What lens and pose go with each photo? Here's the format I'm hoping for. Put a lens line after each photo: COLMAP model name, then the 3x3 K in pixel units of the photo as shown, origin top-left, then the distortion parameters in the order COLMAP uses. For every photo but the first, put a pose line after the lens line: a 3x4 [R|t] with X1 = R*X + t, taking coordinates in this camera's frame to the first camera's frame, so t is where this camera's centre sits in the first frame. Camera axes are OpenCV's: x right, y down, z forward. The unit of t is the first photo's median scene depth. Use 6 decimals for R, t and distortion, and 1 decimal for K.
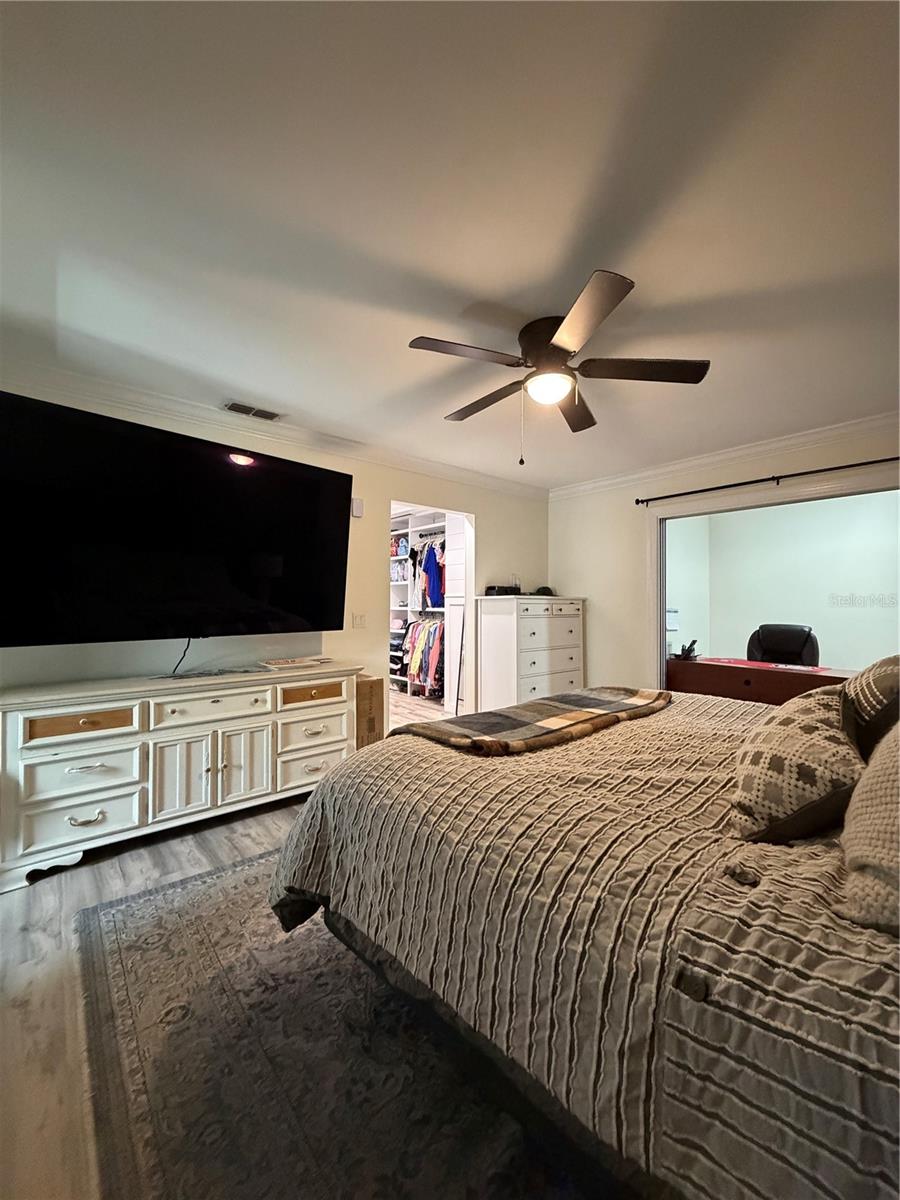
lens RADIAL K [[477.1, 0, 449.4], [0, 477.1, 598.4], [0, 0, 1]] dist [-0.000745, -0.000239]
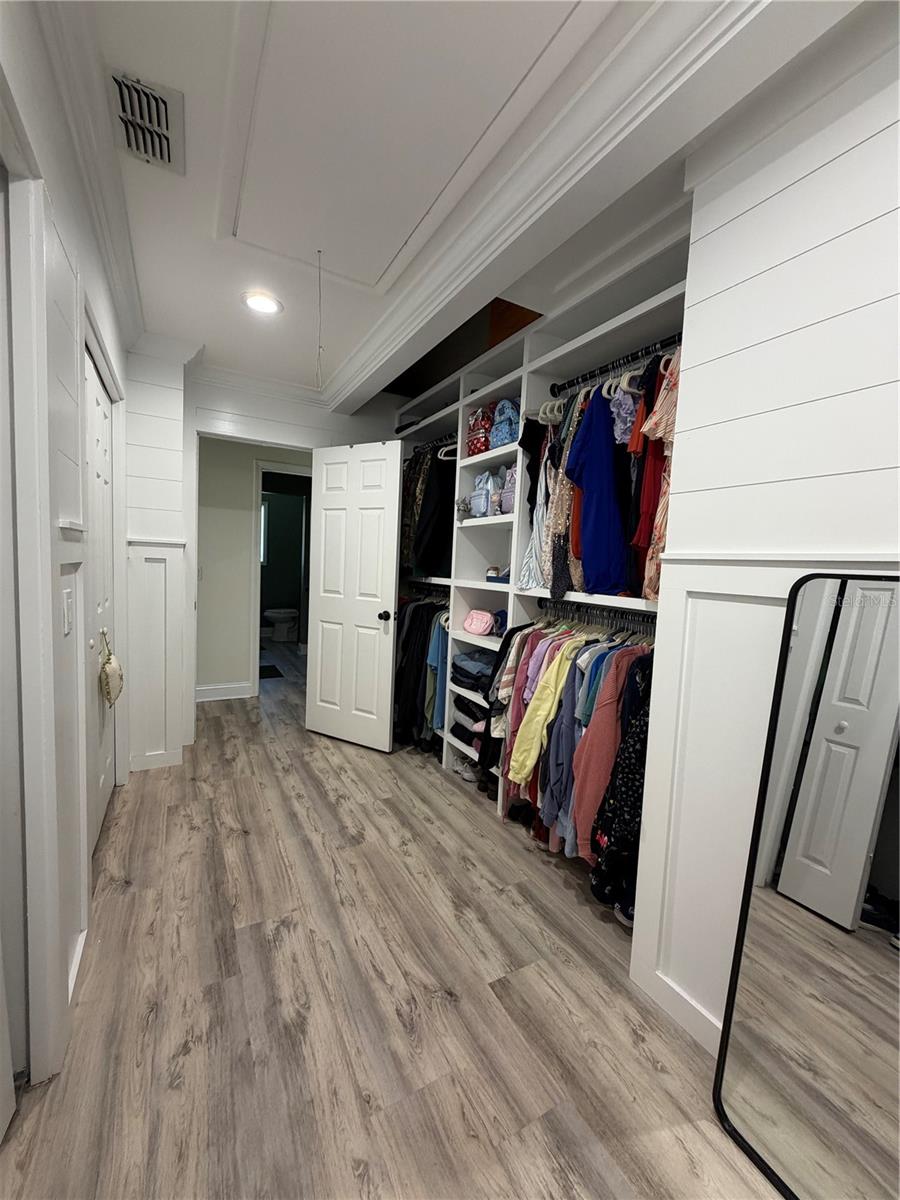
lens RADIAL K [[477.1, 0, 449.4], [0, 477.1, 598.4], [0, 0, 1]] dist [-0.000745, -0.000239]
pose [[0.980639, 0.056225, -0.187580, -0.063655], [-0.040934, 0.995589, 0.084422, 0.000013], [0.191499, -0.075109, 0.978615, 0.637821]]
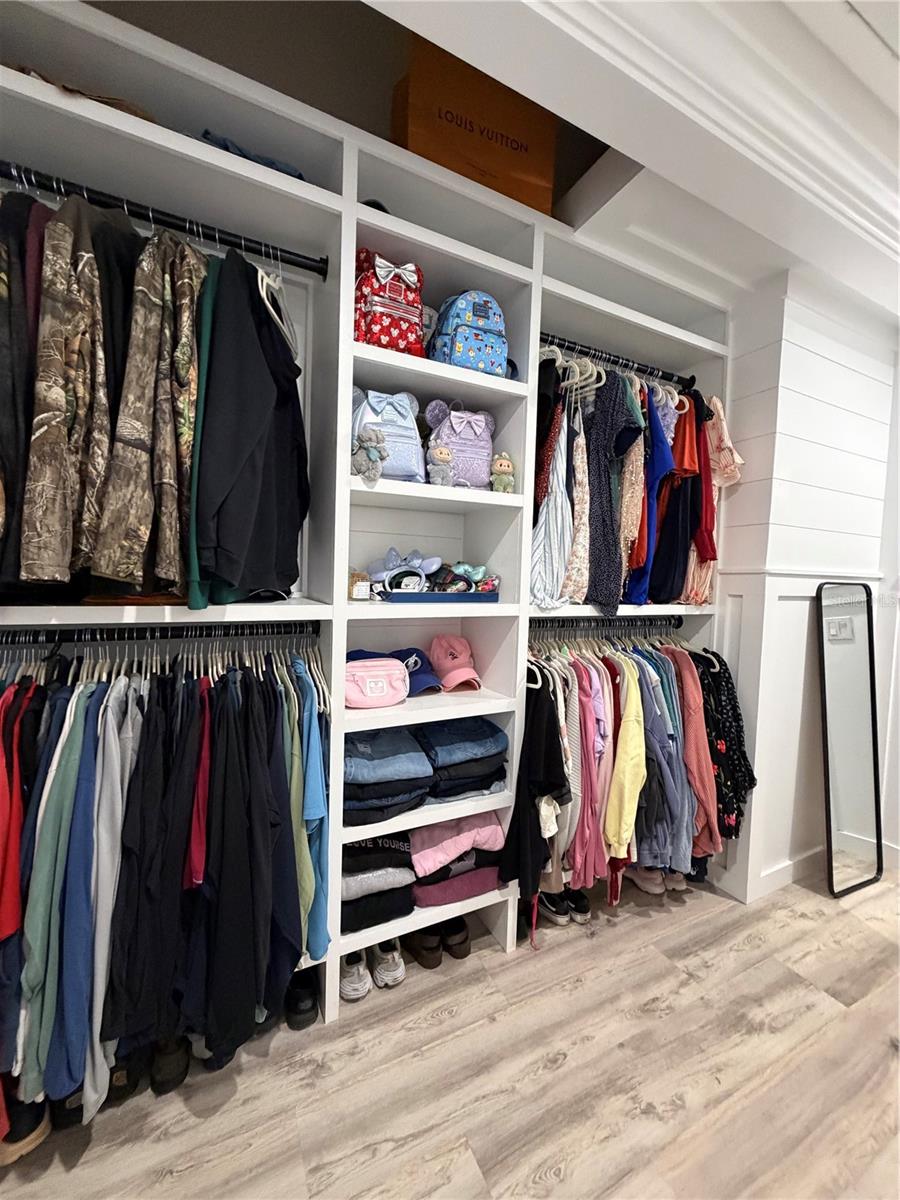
lens RADIAL K [[492.4, 0, 405.9], [0, 492.4, 601.4], [0, 0, 1]] dist [0.000248, -0.000131]
pose [[0.233819, -0.043230, 0.971319, -0.352842], [-0.040007, 0.997737, 0.054036, 0.006474], [-0.971457, -0.051494, 0.231560, 1.020417]]
